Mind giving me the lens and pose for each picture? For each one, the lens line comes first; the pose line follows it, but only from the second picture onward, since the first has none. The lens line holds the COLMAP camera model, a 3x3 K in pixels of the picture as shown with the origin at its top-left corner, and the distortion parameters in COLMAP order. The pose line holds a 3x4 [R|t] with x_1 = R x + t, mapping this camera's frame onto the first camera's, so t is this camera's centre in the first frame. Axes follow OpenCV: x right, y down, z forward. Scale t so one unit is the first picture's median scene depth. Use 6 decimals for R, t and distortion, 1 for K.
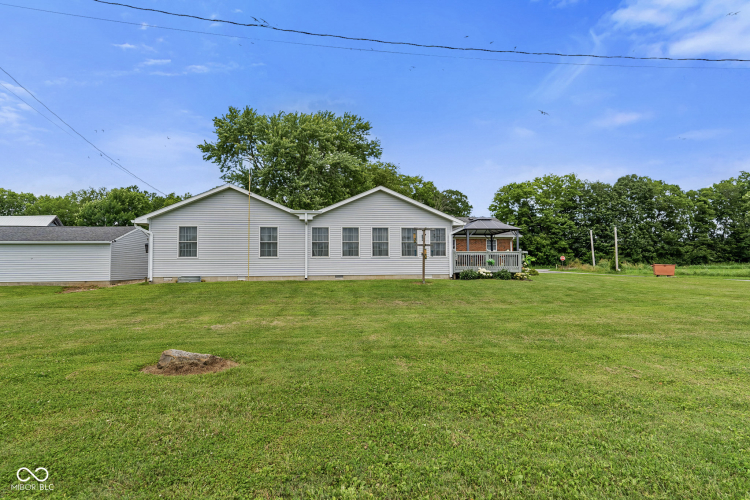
lens RADIAL K [[397.8, 0, 375.9], [0, 397.8, 247.9], [0, 0, 1]] dist [-0.003429, -0.000366]
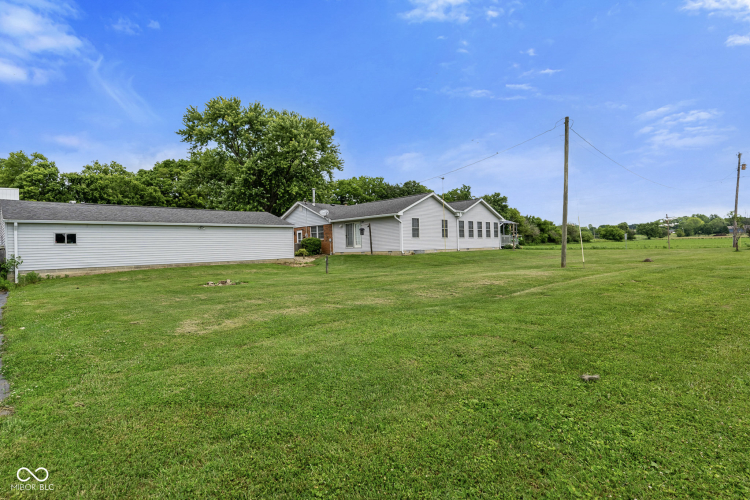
lens RADIAL K [[388.3, 0, 375.0], [0, 388.3, 248.4], [0, 0, 1]] dist [-0.007378, -0.000470]
pose [[0.802619, -0.014599, 0.596313, -1.431305], [-0.010996, 0.999168, 0.039263, 0.006700], [-0.596391, -0.038070, 0.801791, -0.152024]]
